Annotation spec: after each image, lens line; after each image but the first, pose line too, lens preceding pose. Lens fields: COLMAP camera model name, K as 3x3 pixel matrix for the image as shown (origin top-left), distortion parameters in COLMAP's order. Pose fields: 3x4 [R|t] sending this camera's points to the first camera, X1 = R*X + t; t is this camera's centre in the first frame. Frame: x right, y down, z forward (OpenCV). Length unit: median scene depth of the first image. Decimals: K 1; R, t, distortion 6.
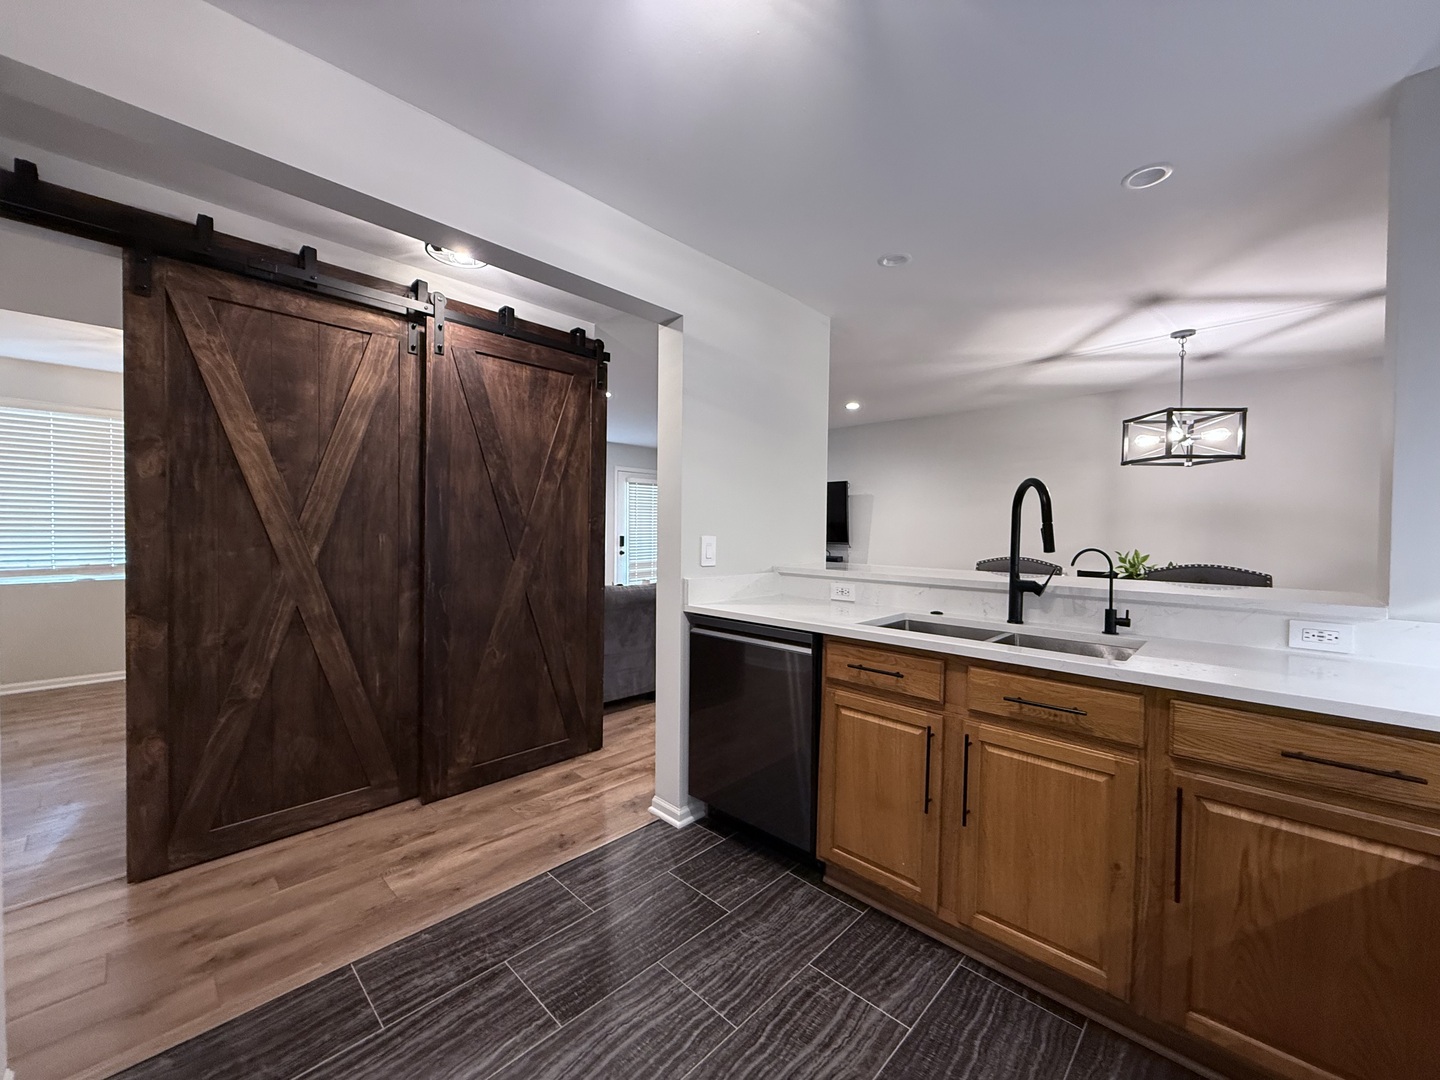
lens RADIAL K [[571.6, 0, 714.6], [0, 571.6, 539.5], [0, 0, 1]] dist [-0.000402, 0.000110]
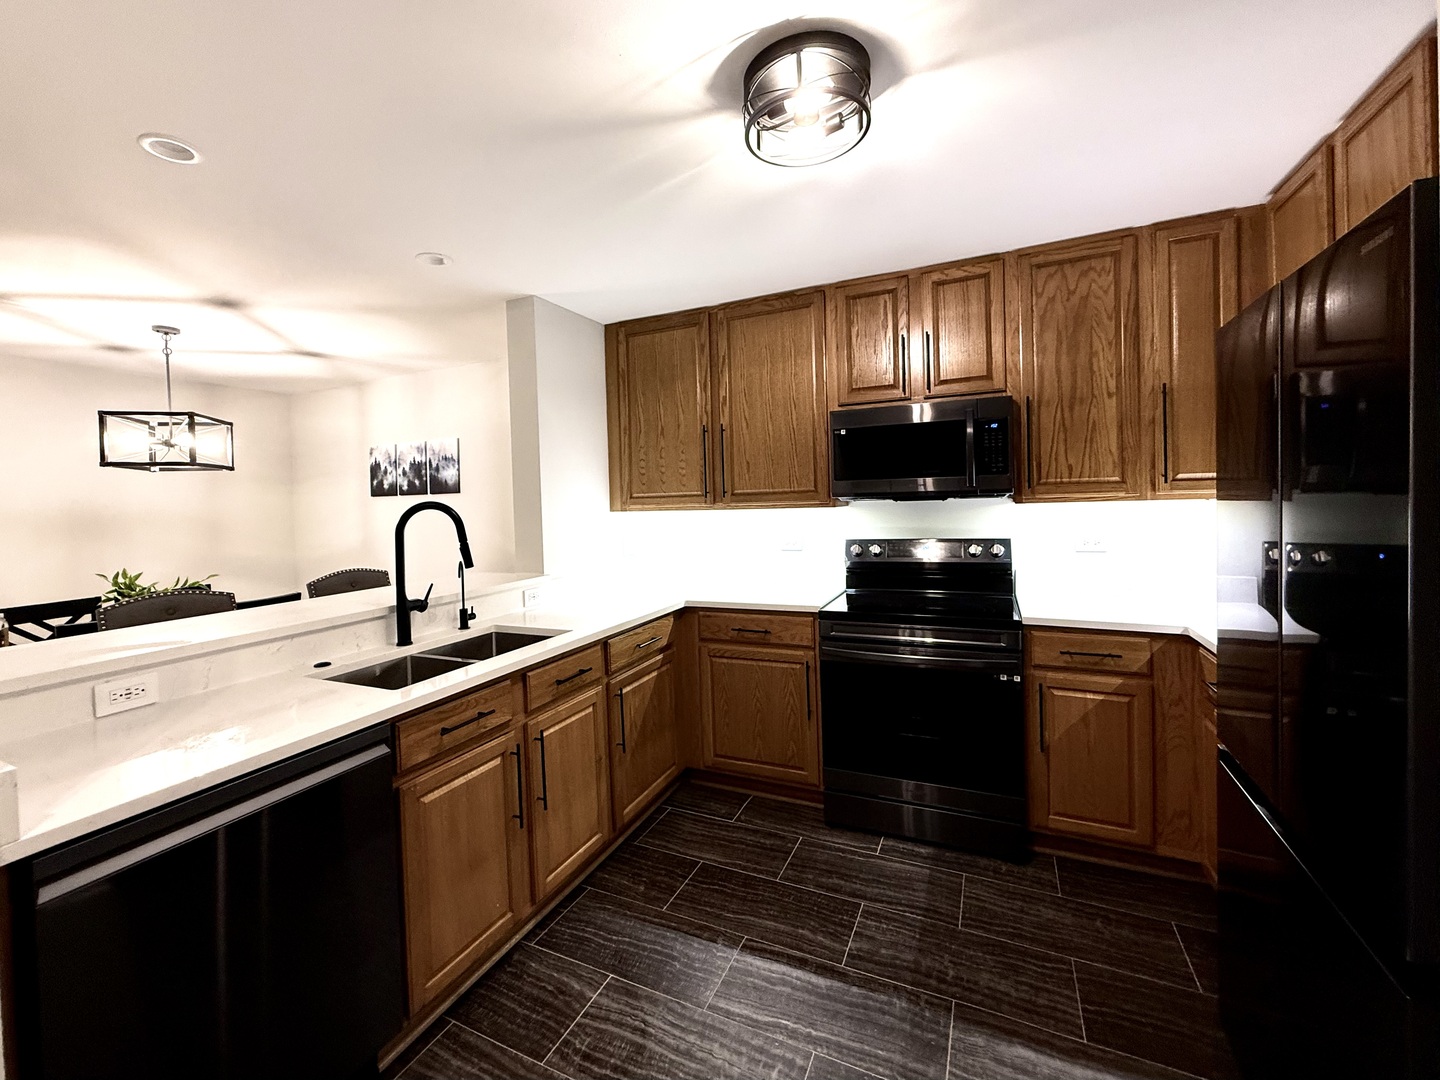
lens RADIAL K [[601.3, 0, 700.5], [0, 601.3, 512.6], [0, 0, 1]] dist [-0.001038, -0.000170]
pose [[-0.312503, -0.020187, 0.949702, -0.494288], [0.048554, 0.998128, 0.037193, -0.076937], [-0.948675, 0.057734, -0.310938, 0.652202]]
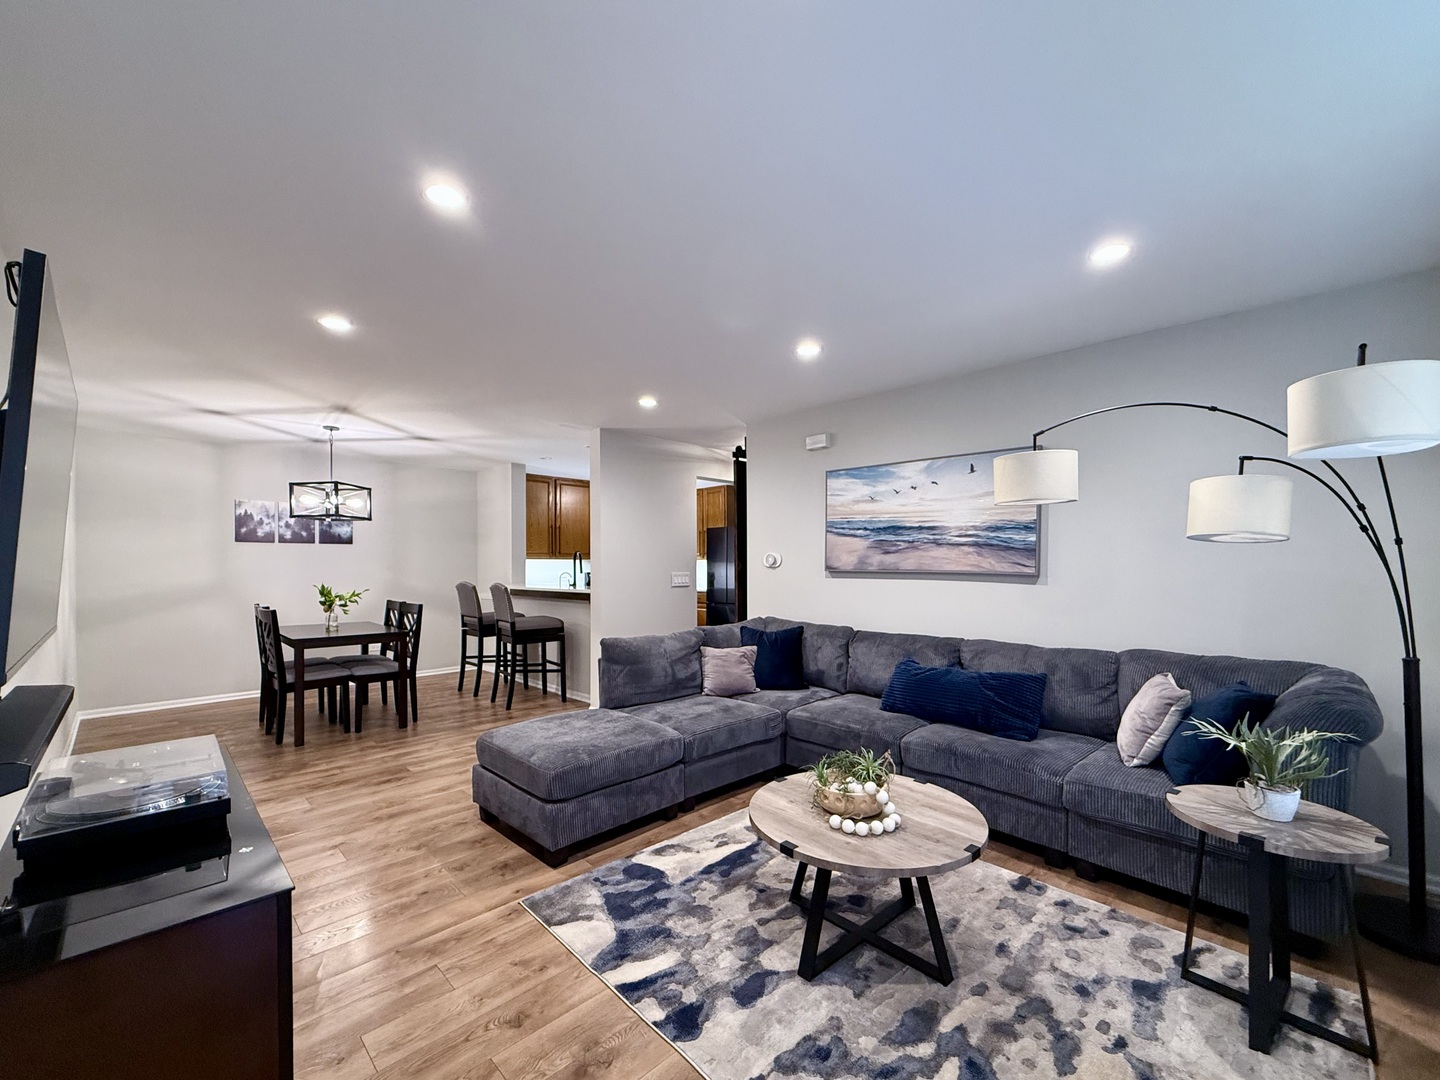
lens RADIAL K [[608.0, 0, 721.8], [0, 608.0, 571.1], [0, 0, 1]] dist [-0.000985, -0.000179]
pose [[-0.999305, -0.007303, 0.036555, -0.268242], [-0.006117, 0.999454, 0.032456, -0.081640], [-0.036772, 0.032209, -0.998804, 3.232602]]
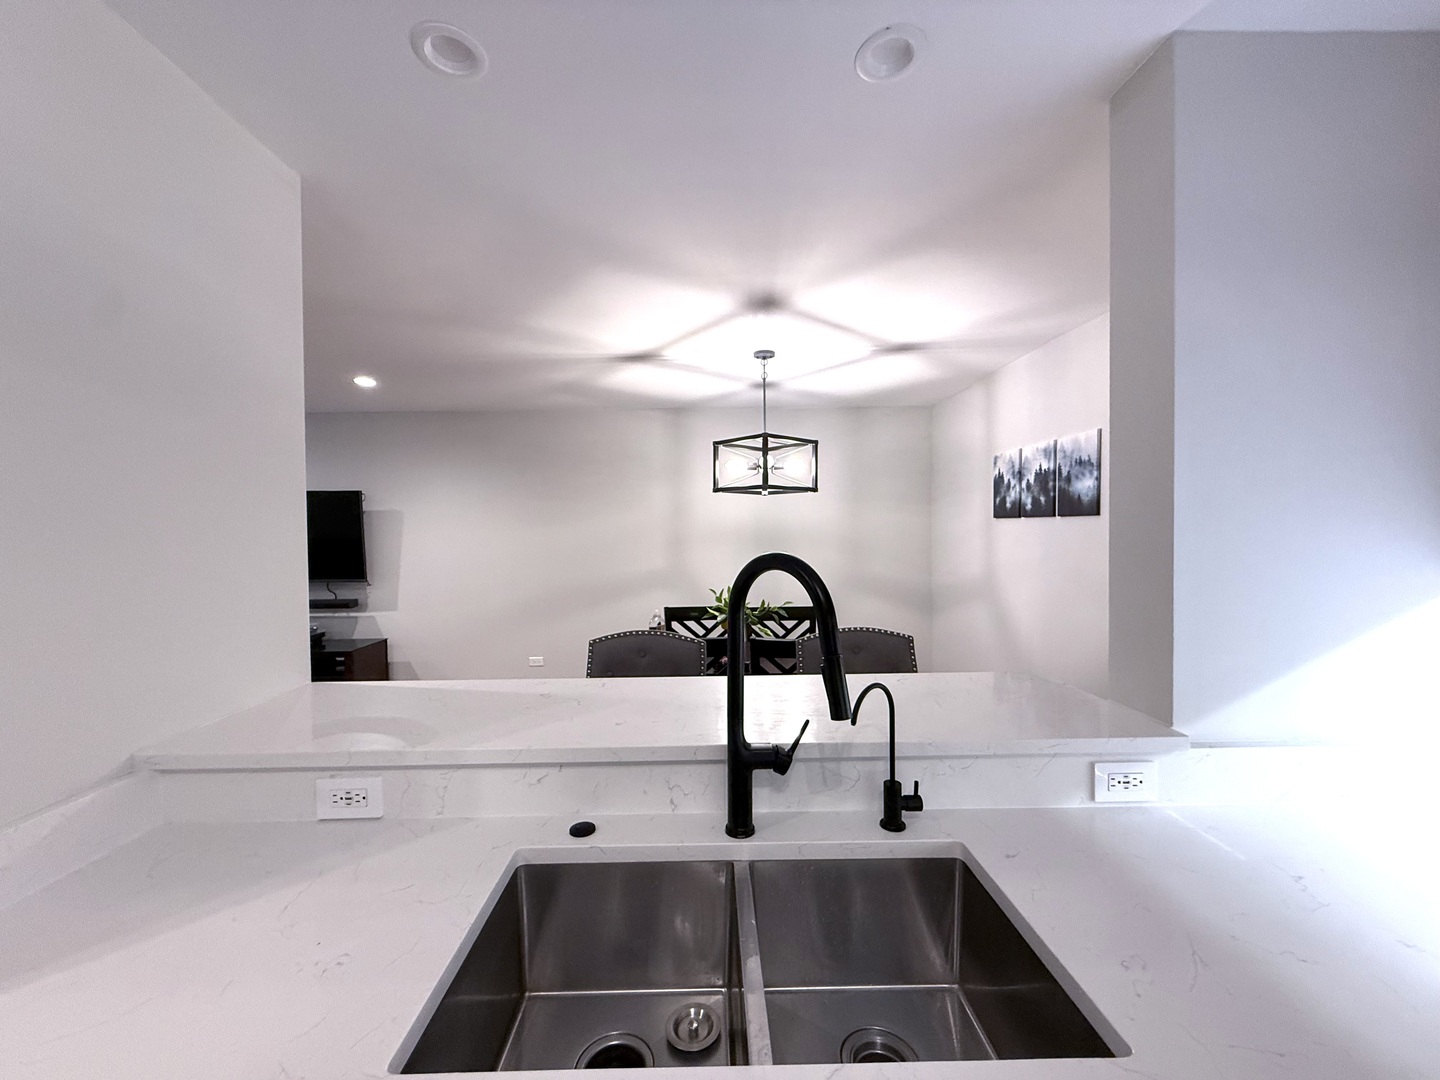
lens RADIAL K [[571.6, 0, 714.6], [0, 571.6, 539.5], [0, 0, 1]] dist [-0.000402, 0.000110]
pose [[0.714008, -0.032393, 0.699388, 0.129071], [0.032971, 0.999377, 0.012627, -0.094613], [-0.699361, 0.014044, 0.714631, 0.514194]]
